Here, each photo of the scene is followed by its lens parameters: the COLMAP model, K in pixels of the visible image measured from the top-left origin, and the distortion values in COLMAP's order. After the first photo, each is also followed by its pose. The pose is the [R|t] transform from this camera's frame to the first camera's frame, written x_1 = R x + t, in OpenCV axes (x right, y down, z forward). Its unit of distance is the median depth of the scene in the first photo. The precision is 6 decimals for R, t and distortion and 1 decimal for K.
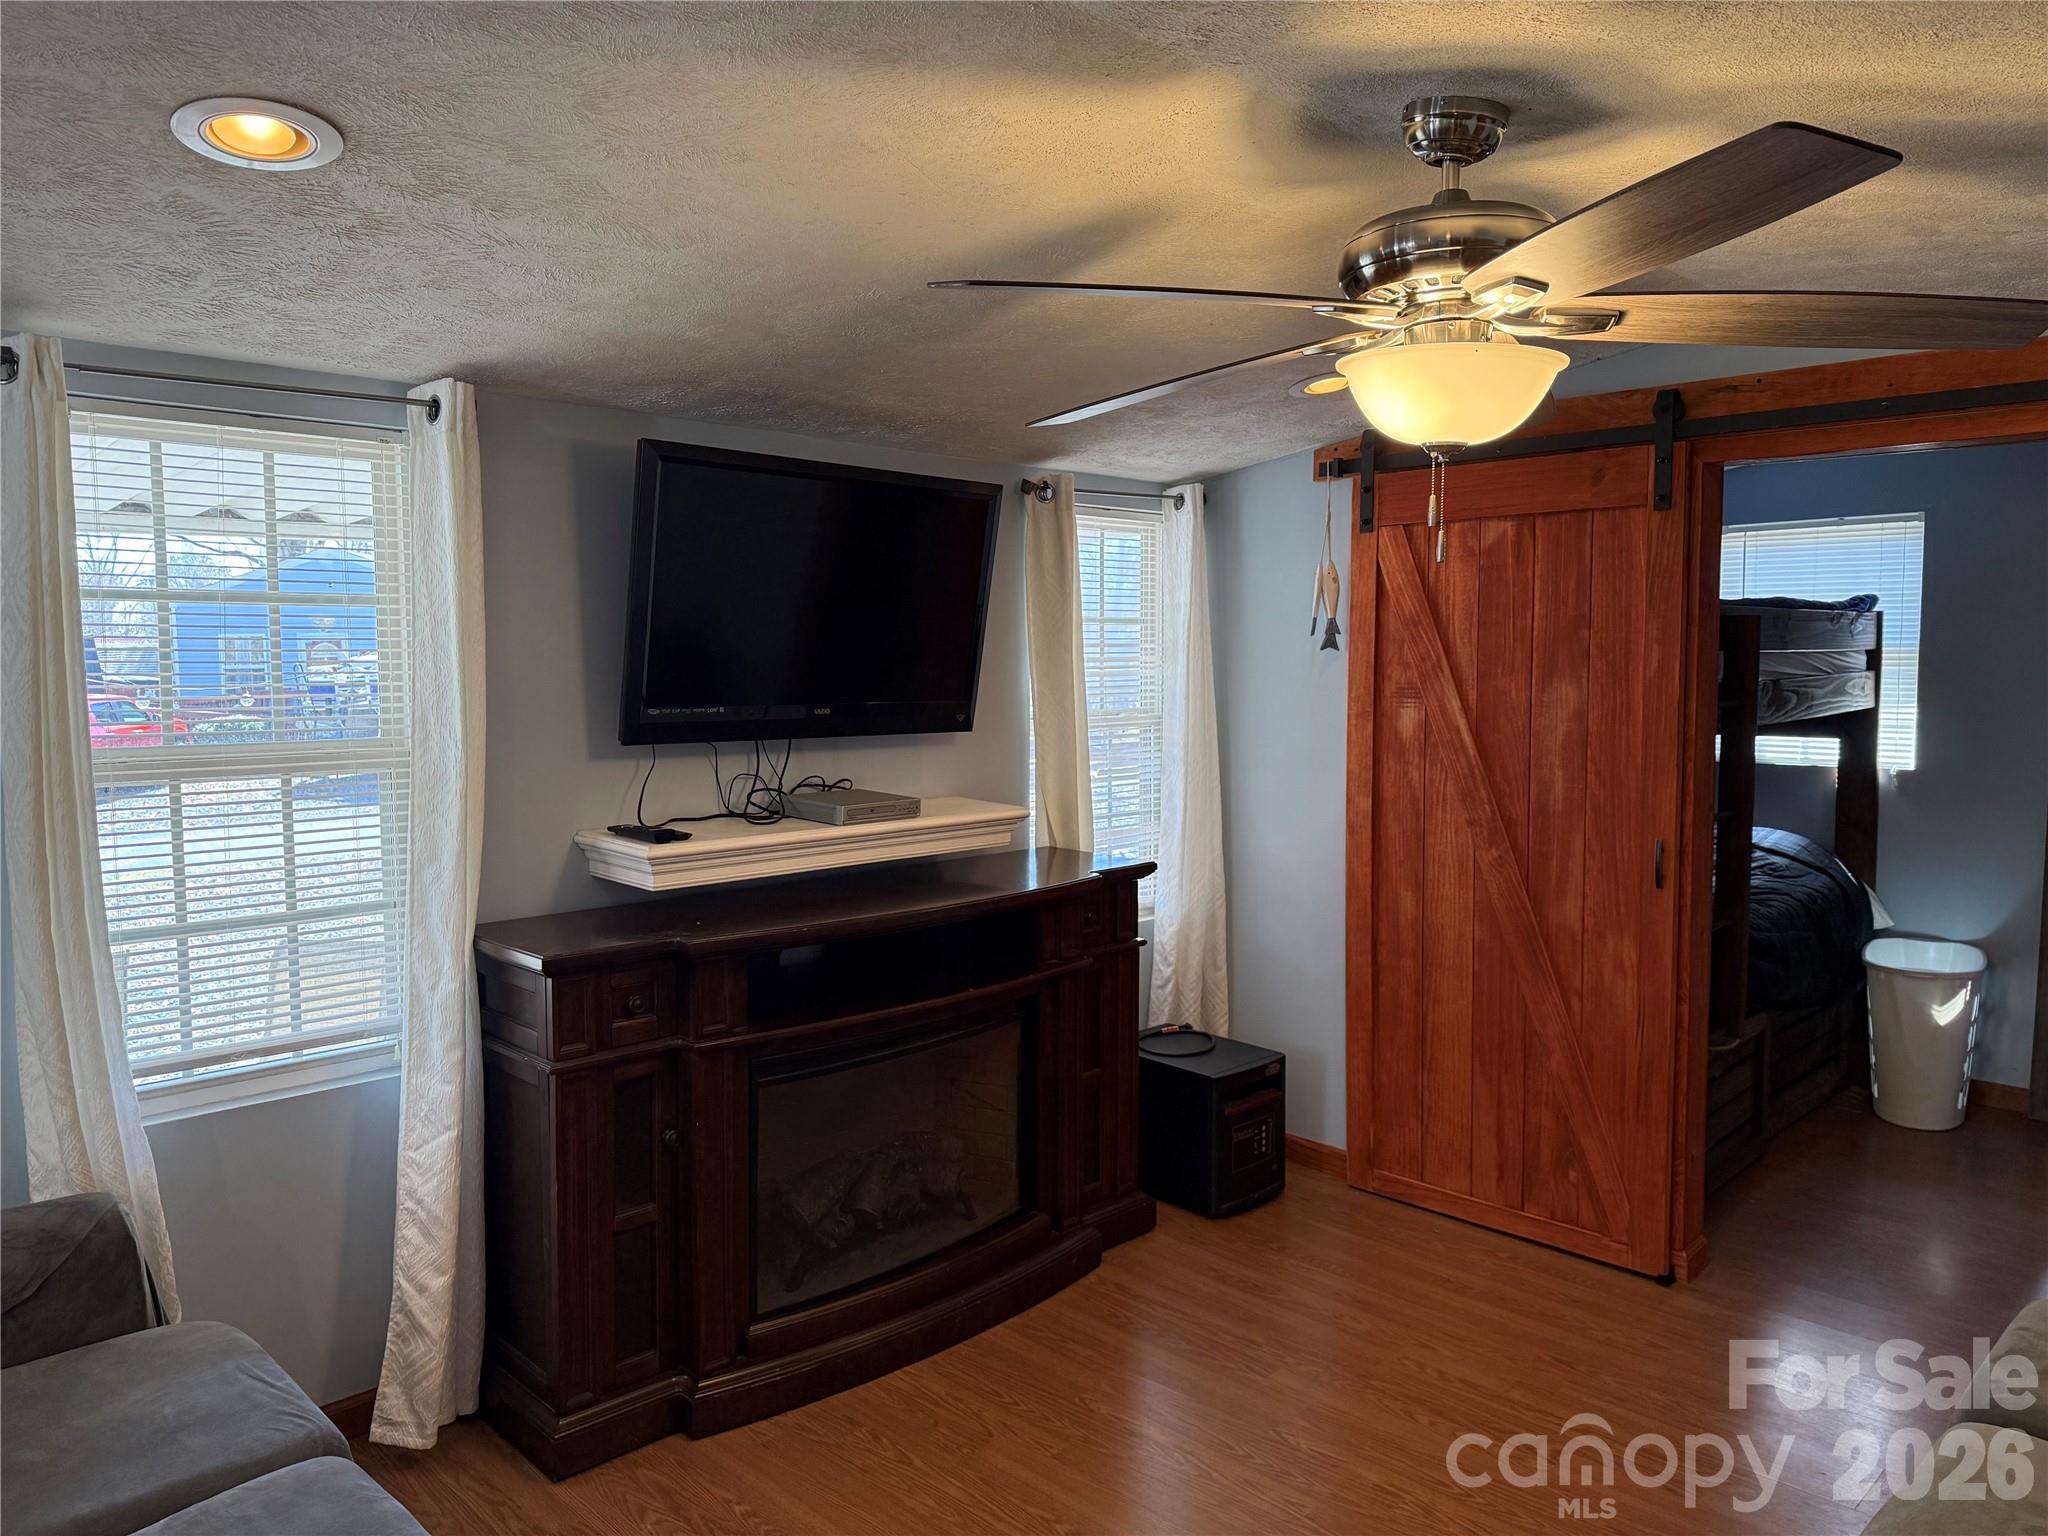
lens RADIAL K [[1432.3, 0, 1017.2], [0, 1432.3, 758.7], [0, 0, 1]] dist [0.051972, -0.060788]
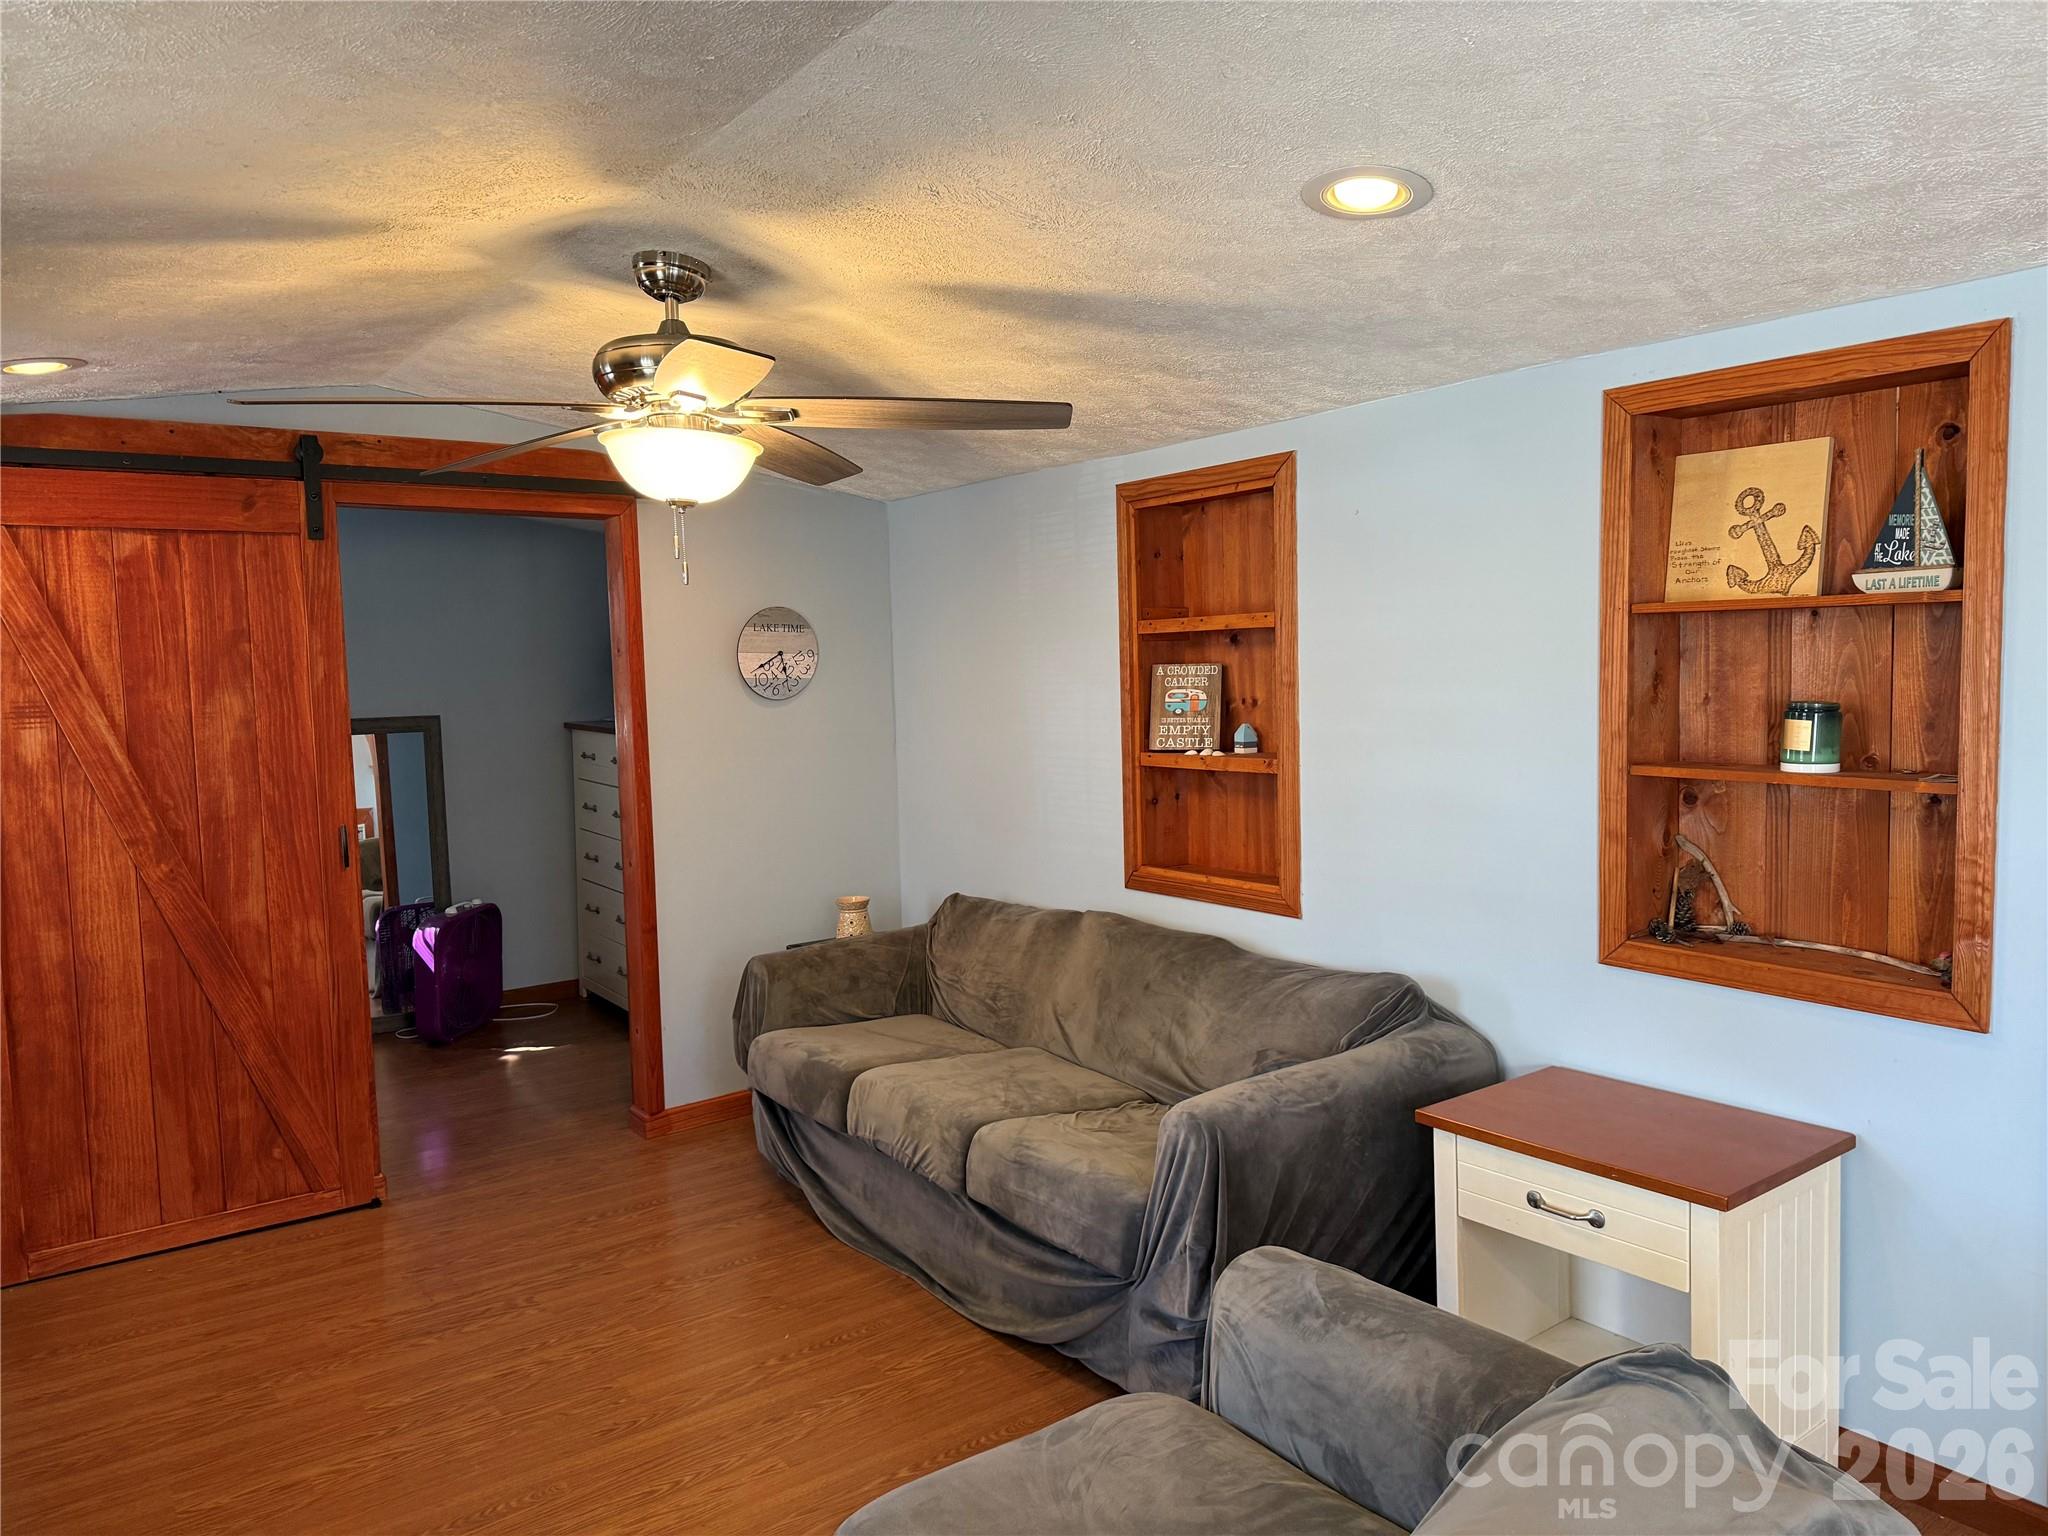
lens RADIAL K [[1432.3, 0, 1045.6], [0, 1432.3, 764.2], [0, 0, 1]] dist [0.051972, -0.060788]
pose [[0.135918, -0.072123, 0.988091, -0.578618], [0.096685, 0.993552, 0.059222, -0.006131], [-0.985991, 0.087484, 0.142015, 0.259870]]
